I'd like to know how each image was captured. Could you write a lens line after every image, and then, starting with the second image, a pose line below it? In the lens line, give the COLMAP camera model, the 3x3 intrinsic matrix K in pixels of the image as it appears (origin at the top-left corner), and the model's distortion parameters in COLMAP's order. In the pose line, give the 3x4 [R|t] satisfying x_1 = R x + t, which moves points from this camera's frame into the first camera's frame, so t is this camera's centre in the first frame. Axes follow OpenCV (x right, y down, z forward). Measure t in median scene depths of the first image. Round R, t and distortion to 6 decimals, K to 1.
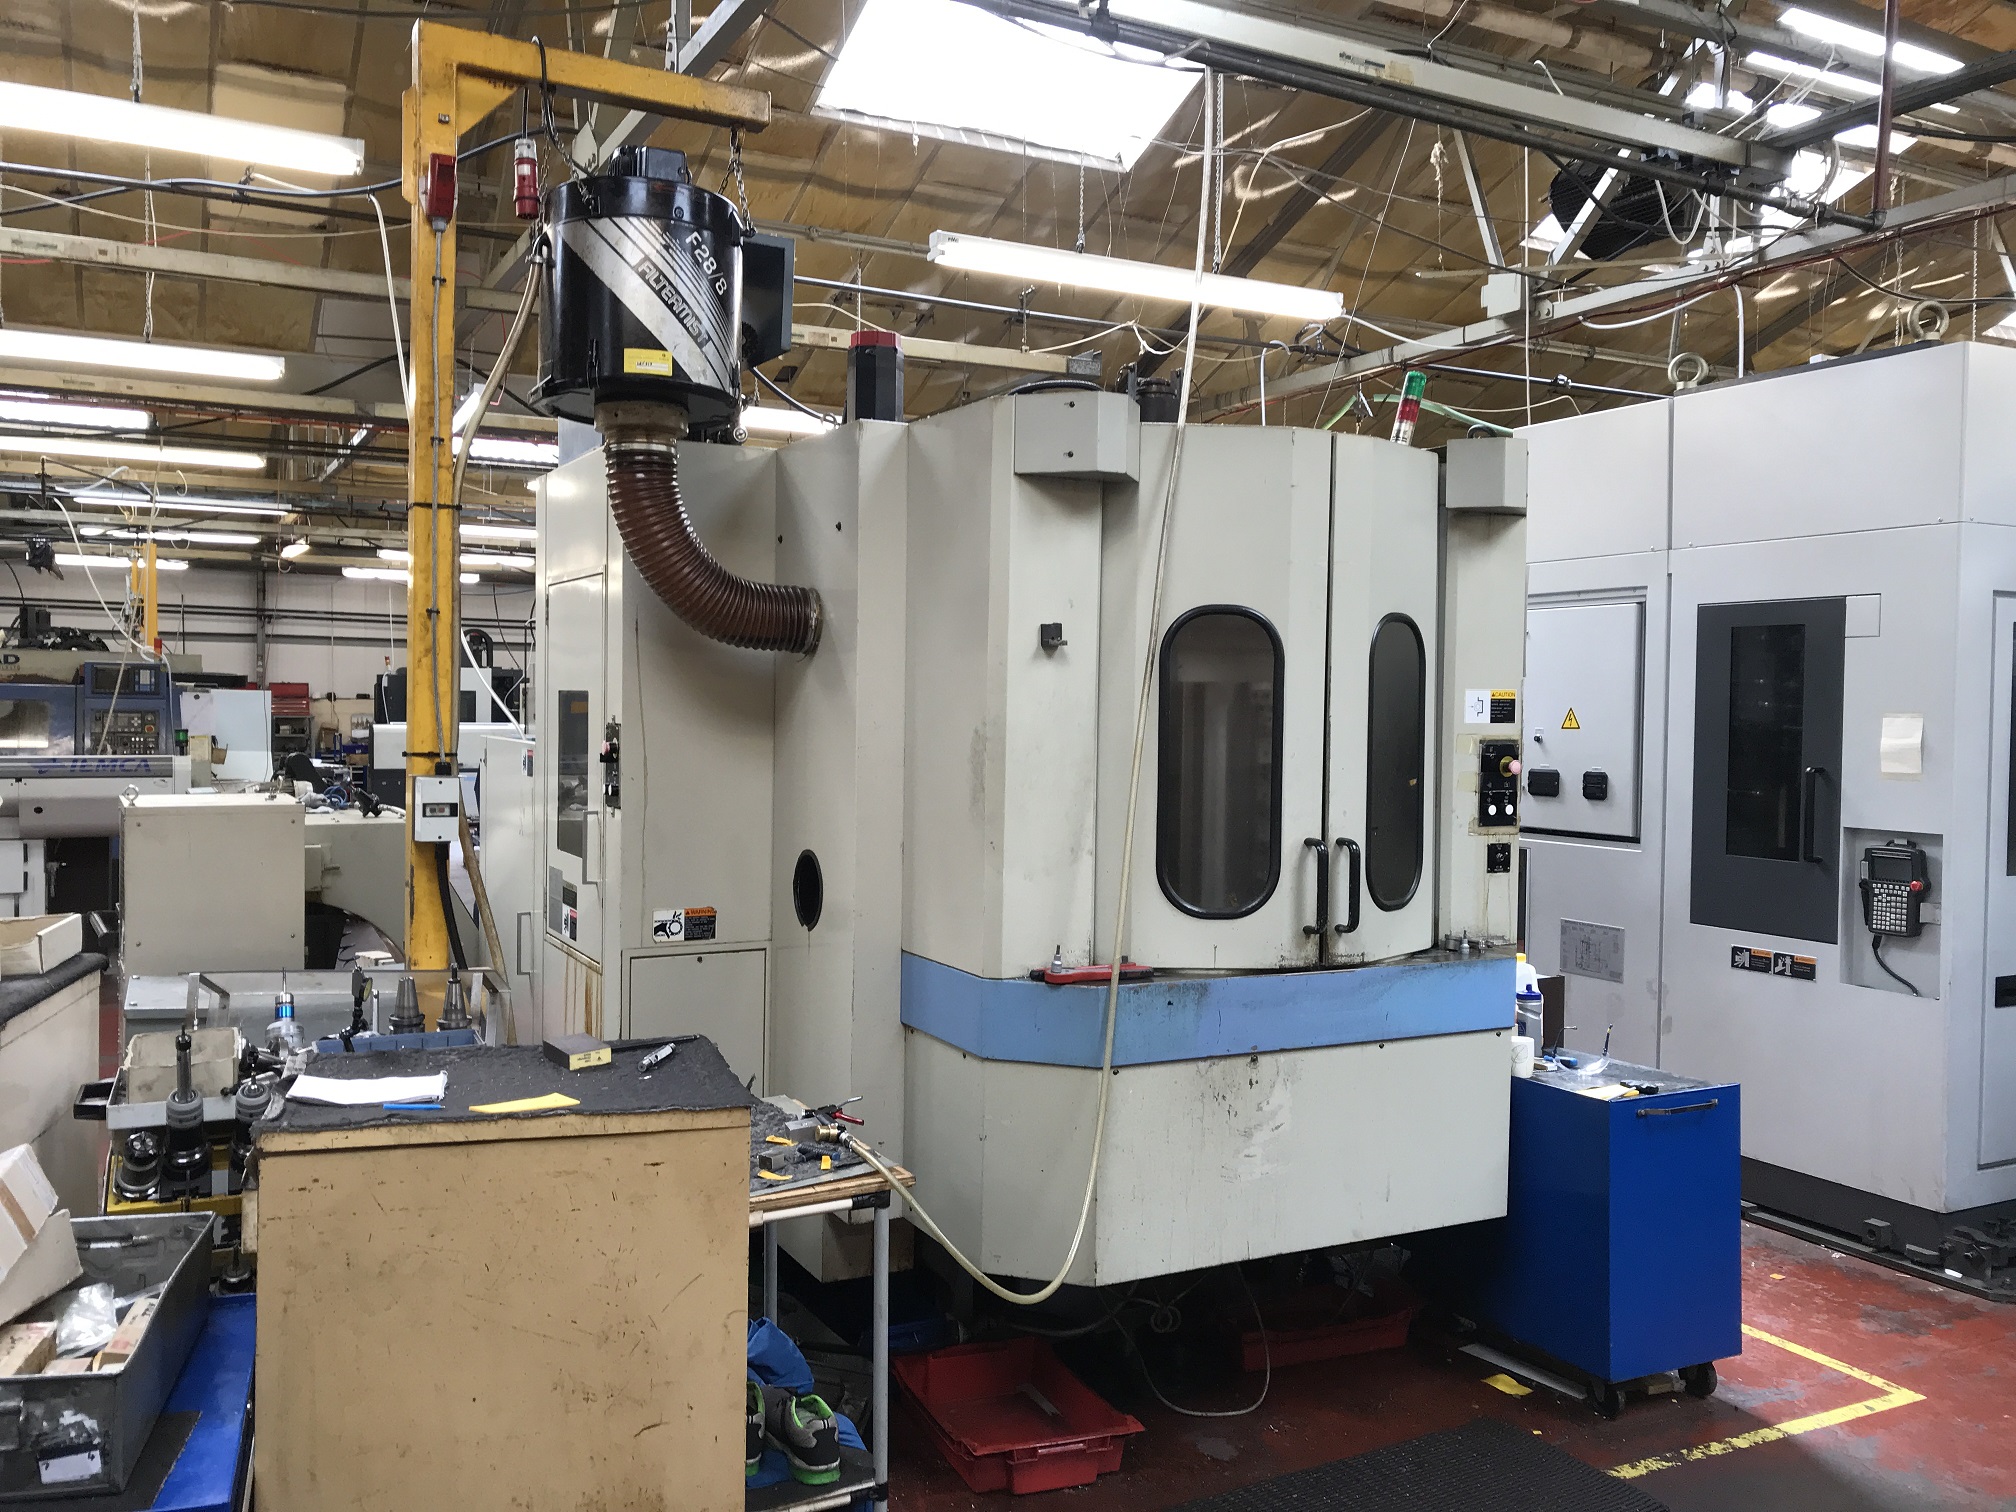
lens RADIAL K [[1647.2, 0, 961.5], [0, 1647.2, 731.2], [0, 0, 1]] dist [0.023474, -0.001015]
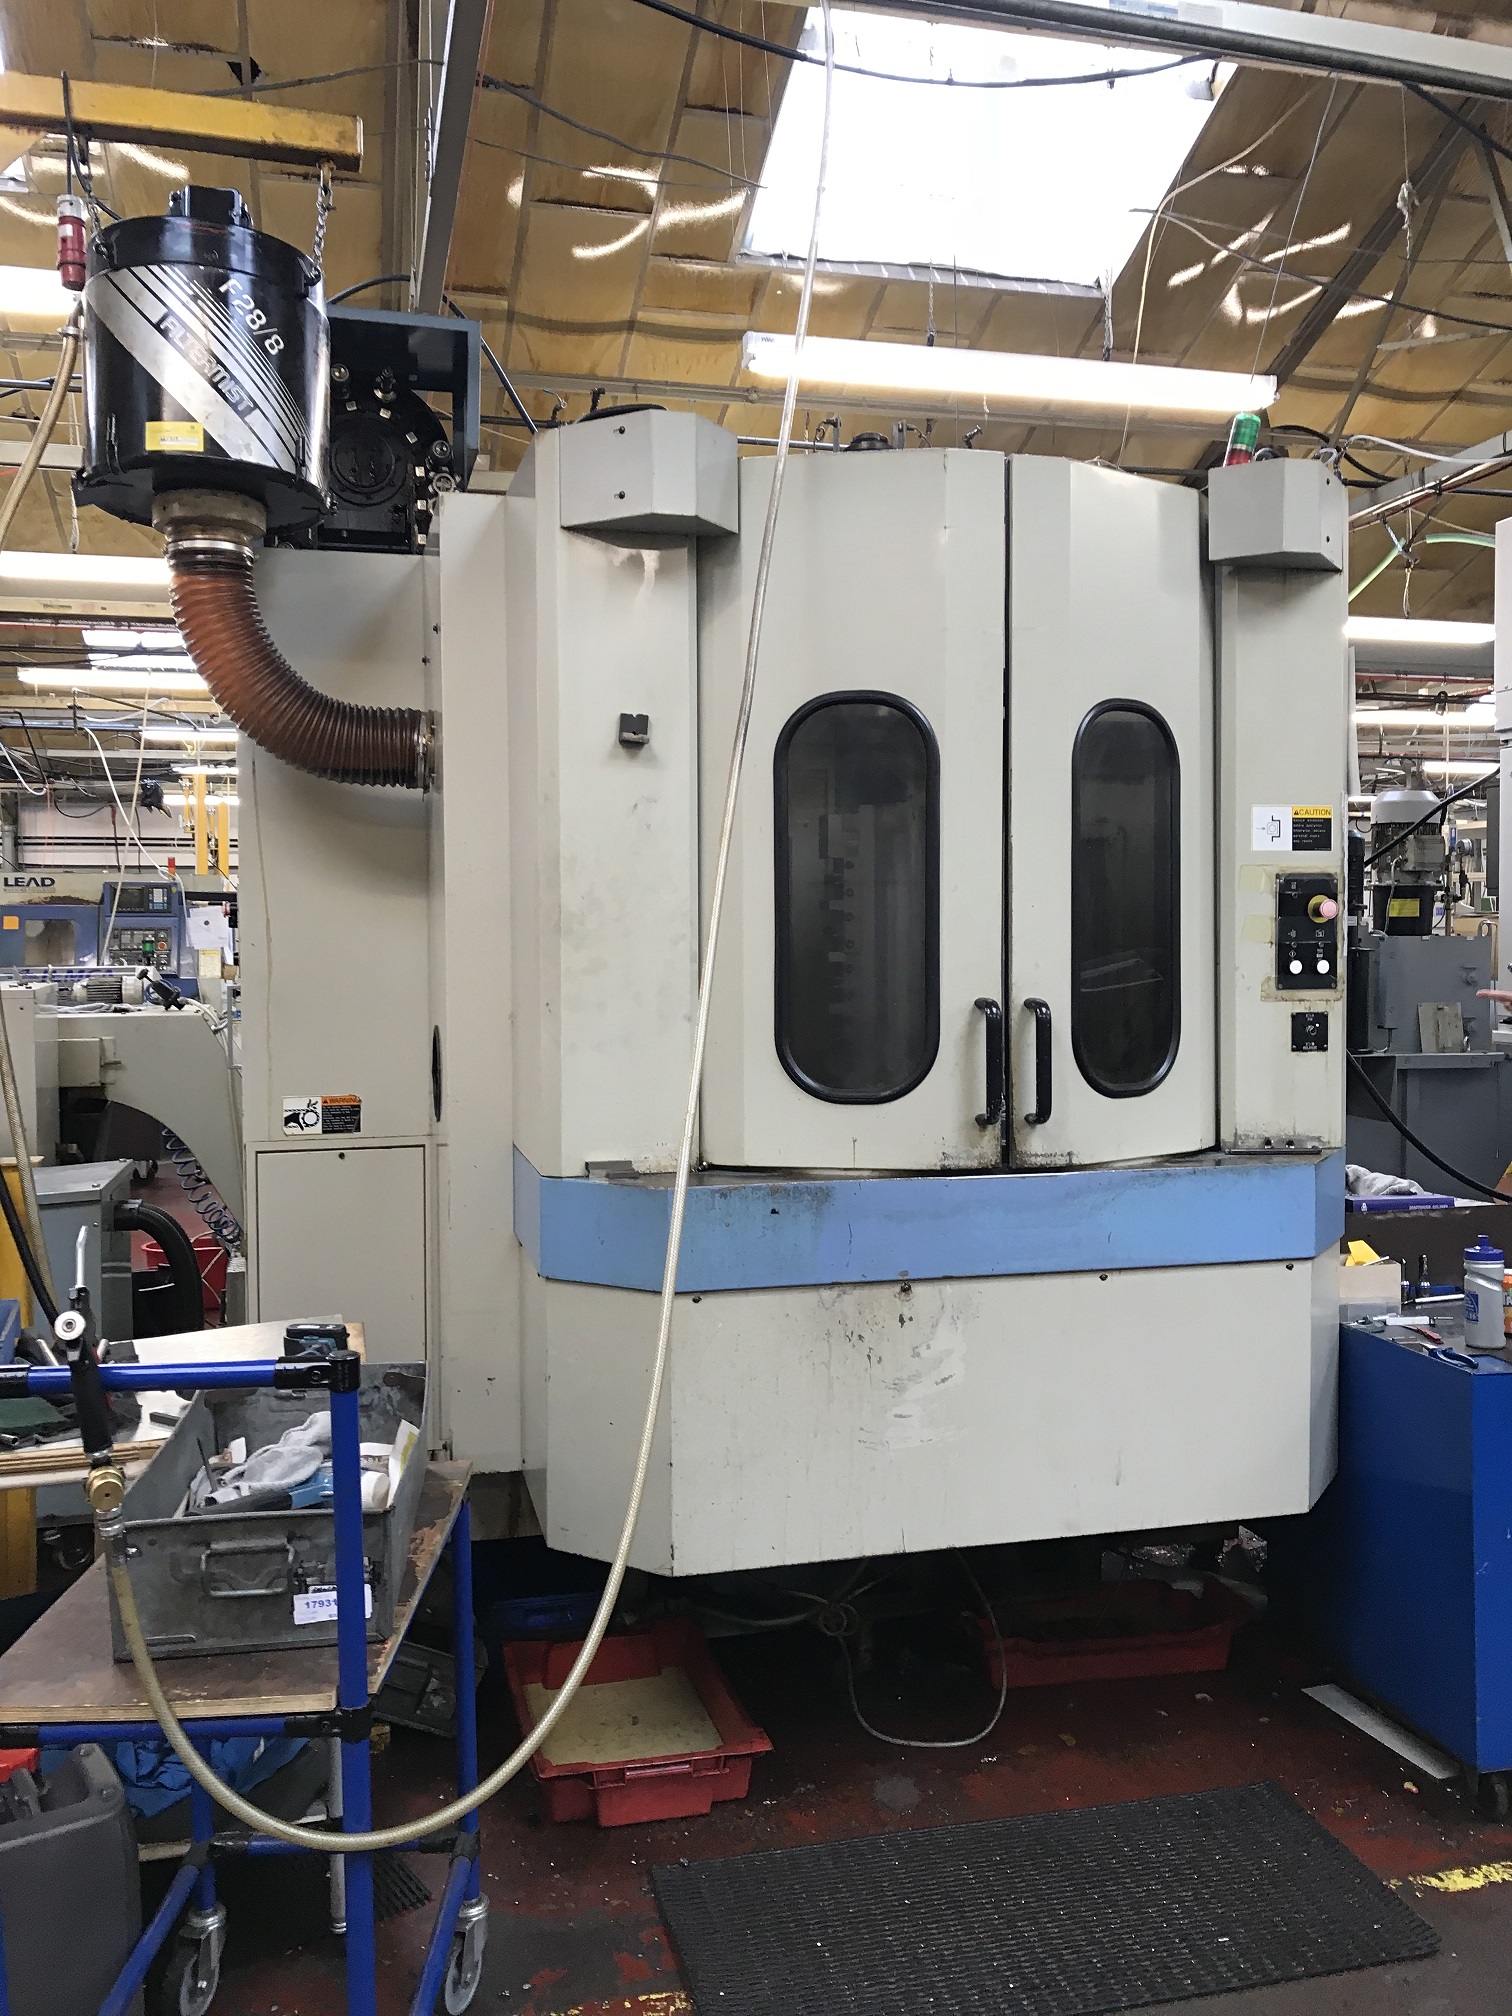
lens RADIAL K [[1635.0, 0, 757.6], [0, 1635.0, 966.8], [0, 0, 1]] dist [0.010530, -0.003306]
pose [[0.974551, -0.013553, -0.223755, 0.266848], [0.013630, 0.999906, -0.001201, 0.048303], [0.223750, -0.001879, 0.974645, 0.240185]]
